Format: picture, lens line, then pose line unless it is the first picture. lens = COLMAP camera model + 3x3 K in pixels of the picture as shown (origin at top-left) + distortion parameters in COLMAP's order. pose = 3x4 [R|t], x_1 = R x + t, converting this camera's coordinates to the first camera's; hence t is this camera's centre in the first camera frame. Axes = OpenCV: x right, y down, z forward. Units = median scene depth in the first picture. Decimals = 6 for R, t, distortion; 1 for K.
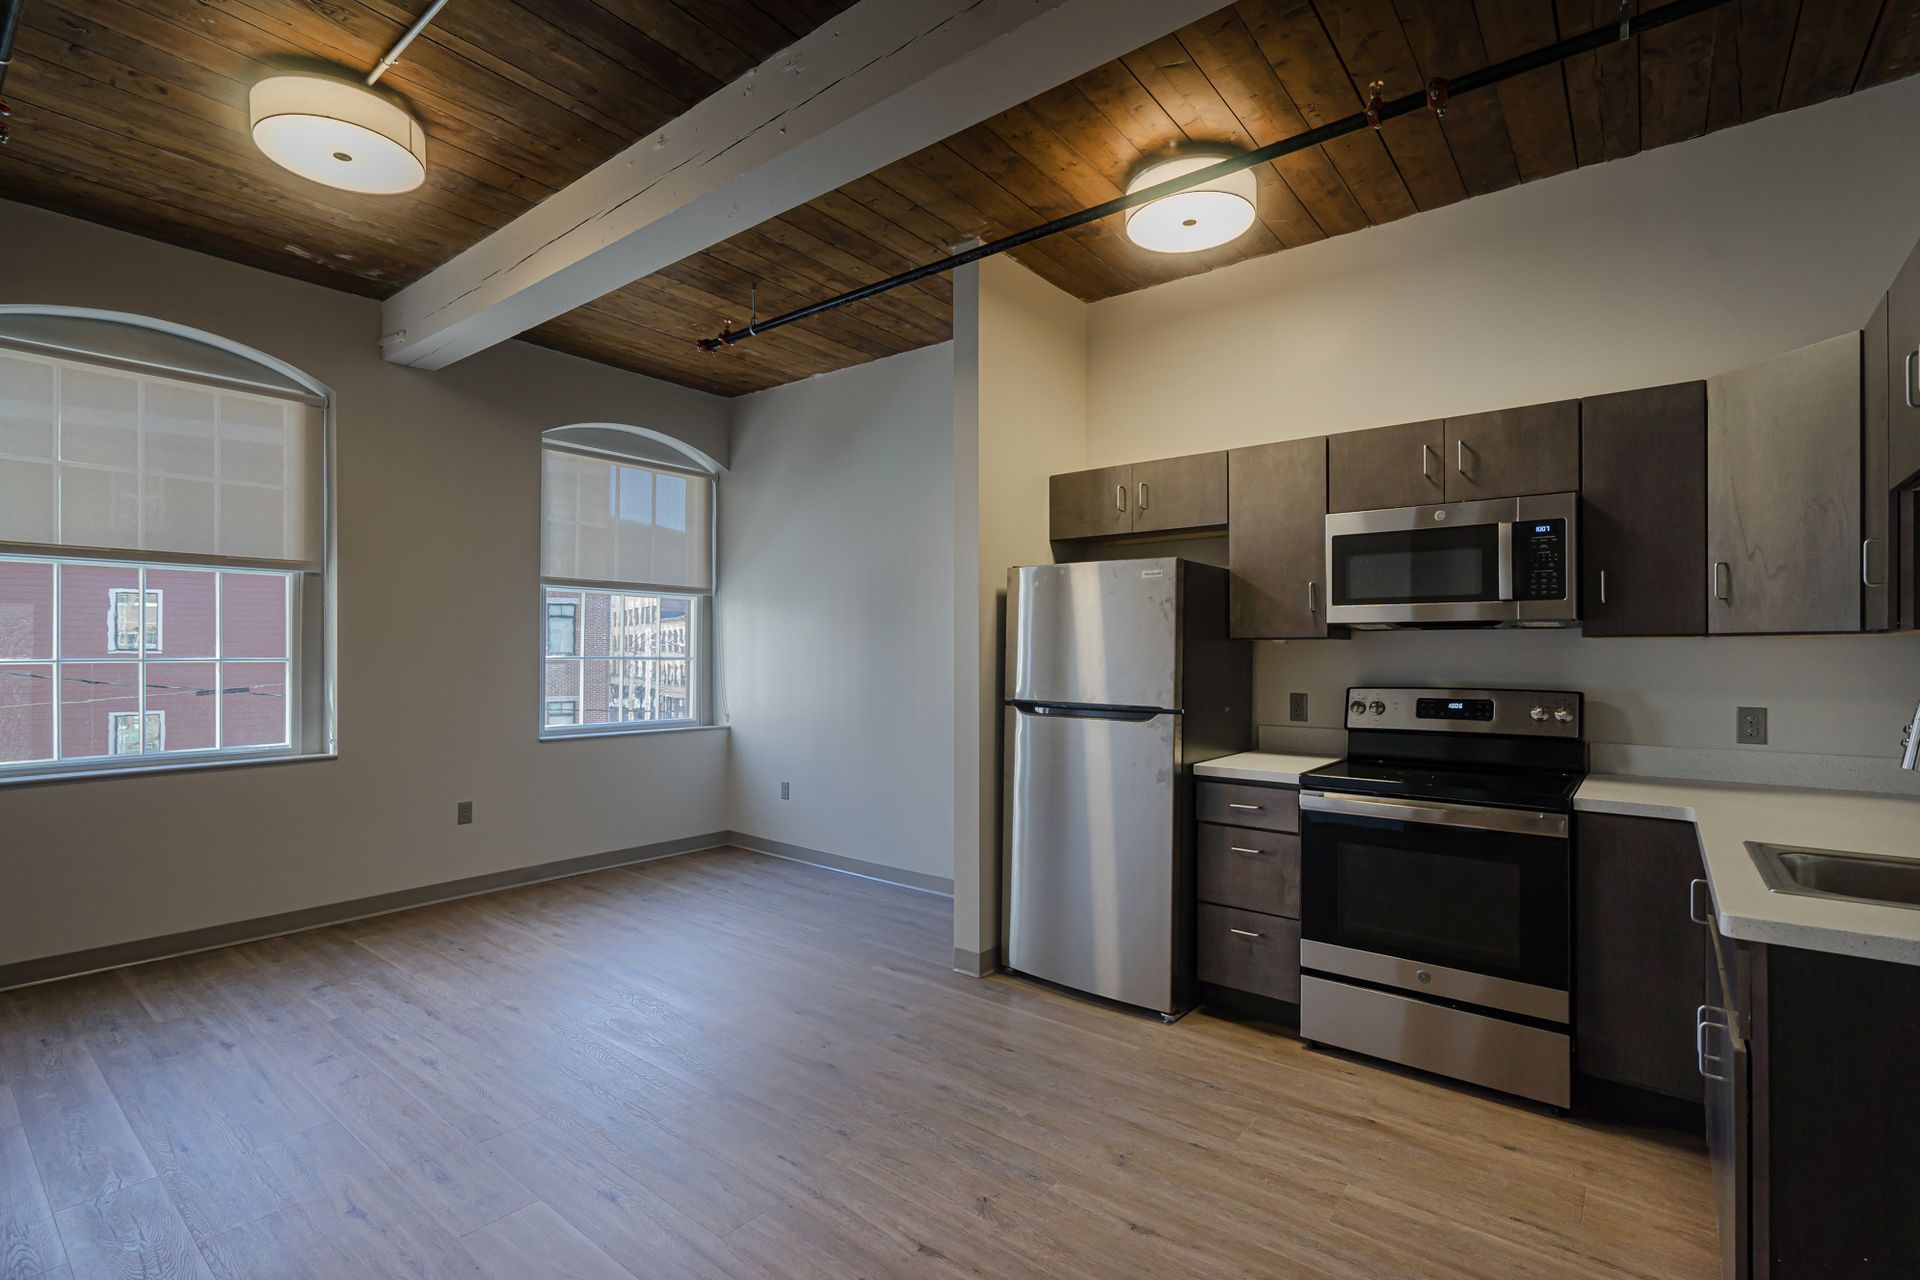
lens RADIAL K [[860.2, 0, 960.0], [0, 860.2, 640.0], [0, 0, 1]] dist [0.000673, 0.000113]
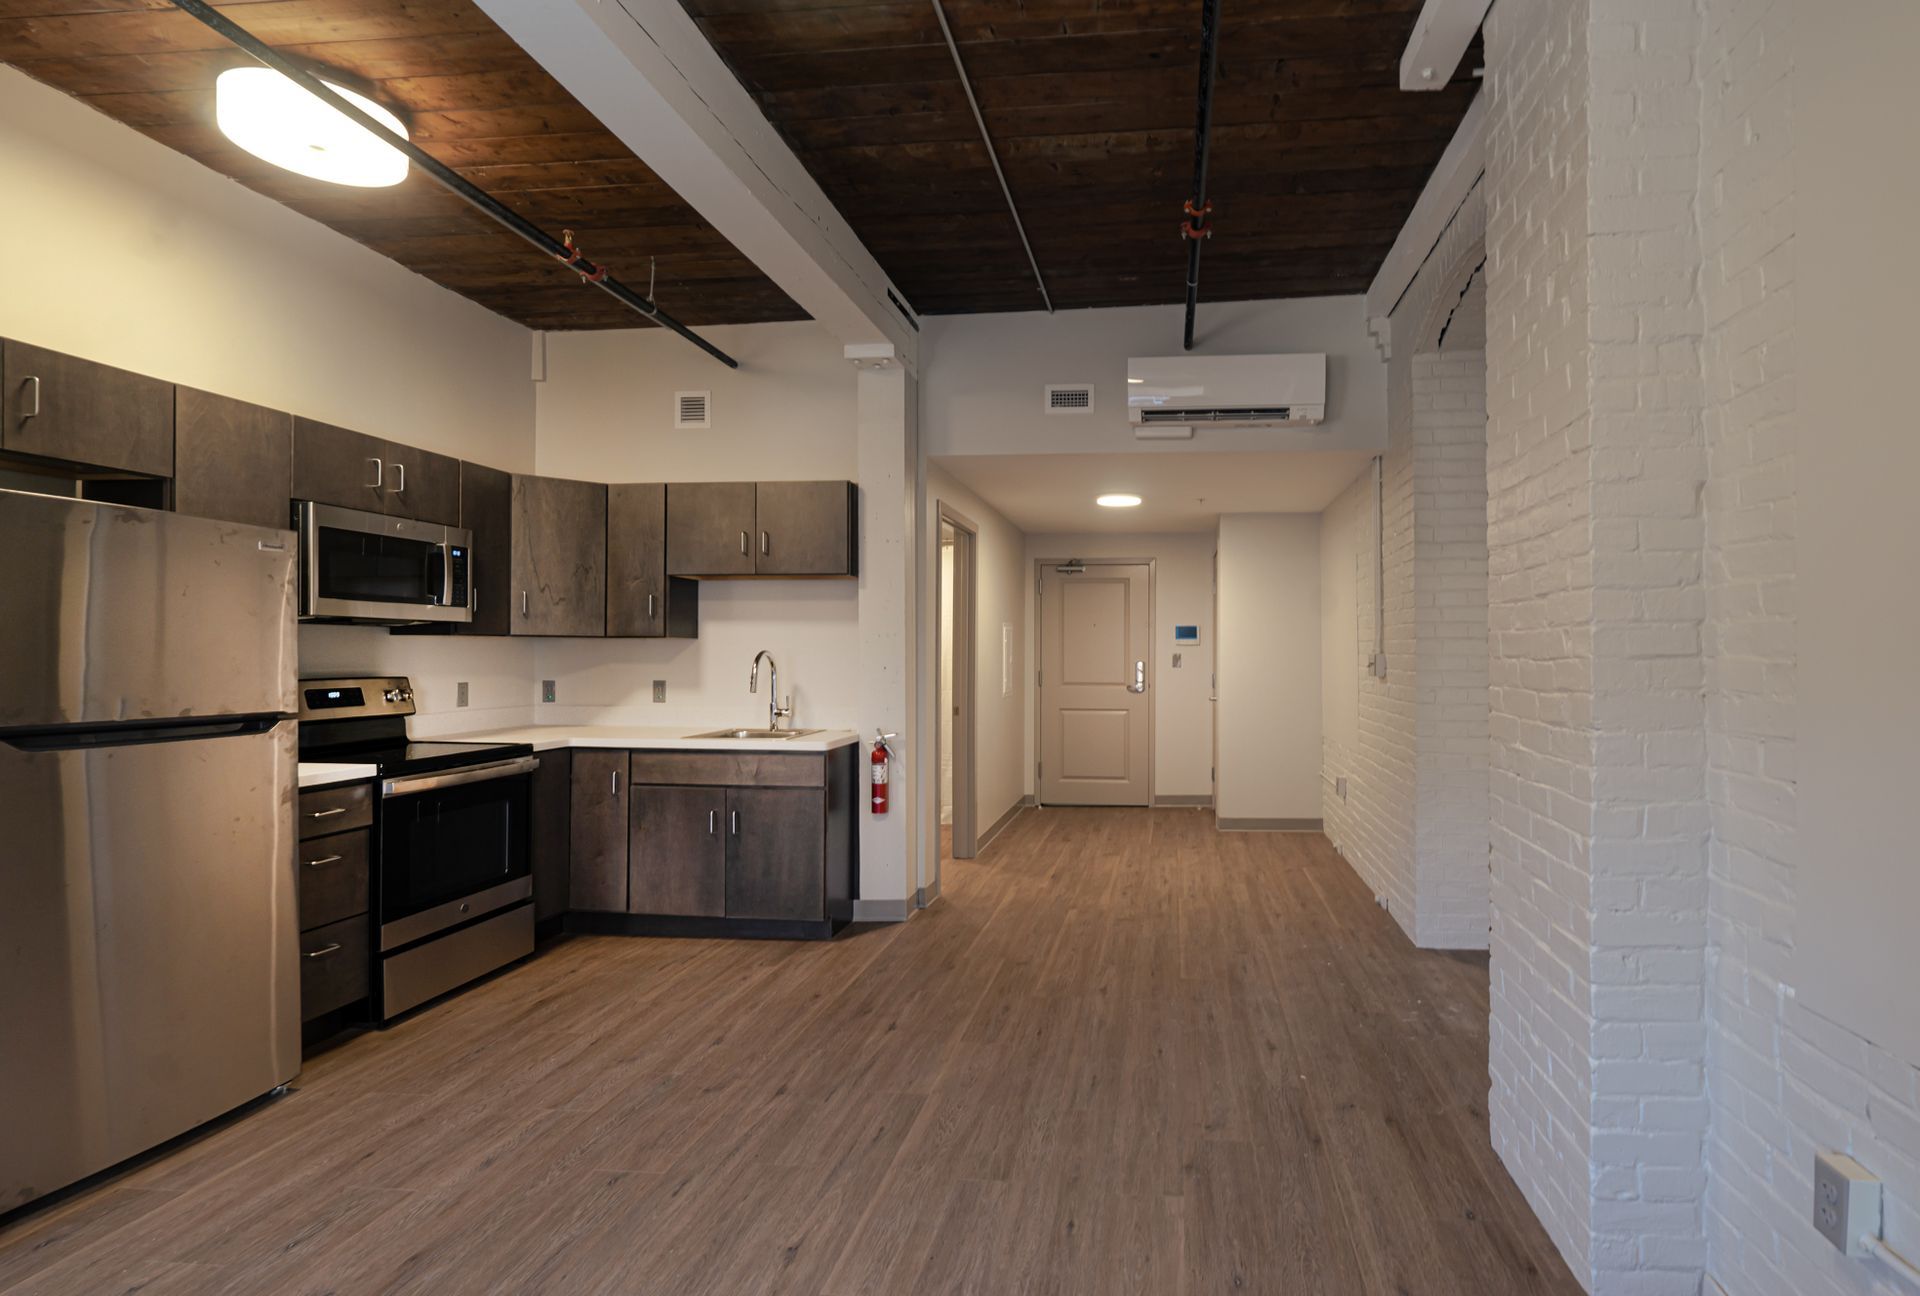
lens RADIAL K [[1353.0, 0, 960.0], [0, 1353.0, 648.0], [0, 0, 1]] dist [0.000773, 0.000095]
pose [[-0.510137, 0.002764, 0.860089, -1.497703], [-0.016078, 0.999789, -0.012749, 0.031031], [-0.859943, -0.020332, -0.509985, 1.388436]]
